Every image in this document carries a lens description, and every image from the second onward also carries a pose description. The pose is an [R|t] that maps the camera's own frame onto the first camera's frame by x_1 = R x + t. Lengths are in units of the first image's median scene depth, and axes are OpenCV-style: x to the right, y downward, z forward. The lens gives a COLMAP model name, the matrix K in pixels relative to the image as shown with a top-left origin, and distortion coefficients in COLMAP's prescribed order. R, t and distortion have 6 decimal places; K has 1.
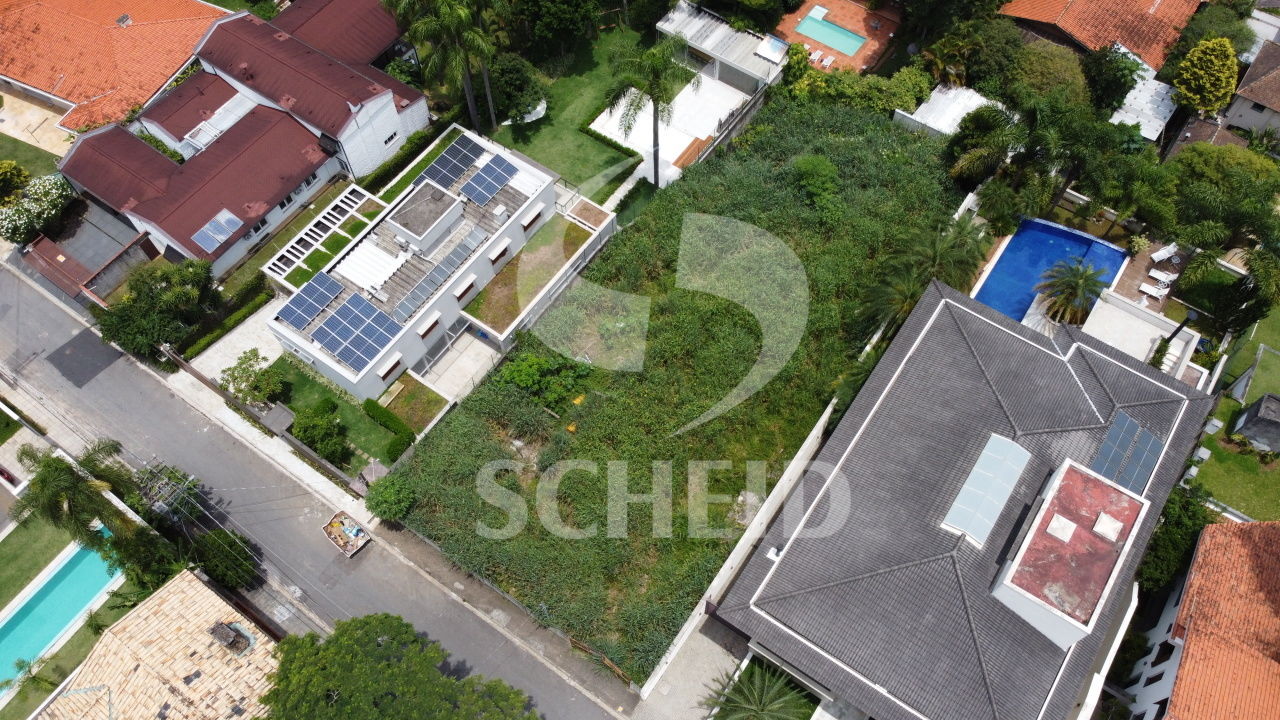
lens RADIAL K [[954.6, 0, 647.3], [0, 954.6, 358.0], [0, 0, 1]] dist [-0.001007, -0.000499]
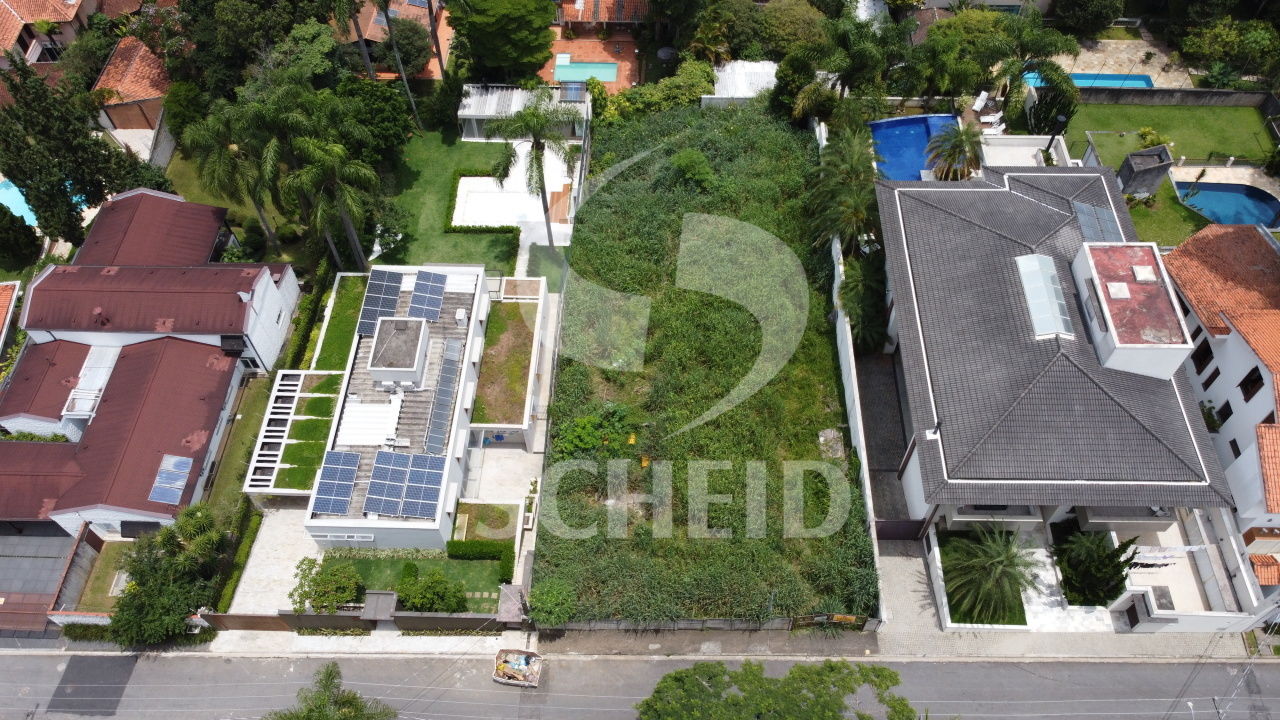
lens RADIAL K [[954.6, 0, 647.3], [0, 954.6, 358.0], [0, 0, 1]] dist [-0.001007, -0.000499]
pose [[0.838763, -0.449029, 0.307978, -0.311910], [0.477486, 0.878419, -0.019684, -0.003742], [-0.261695, 0.163566, 0.951190, 0.021646]]
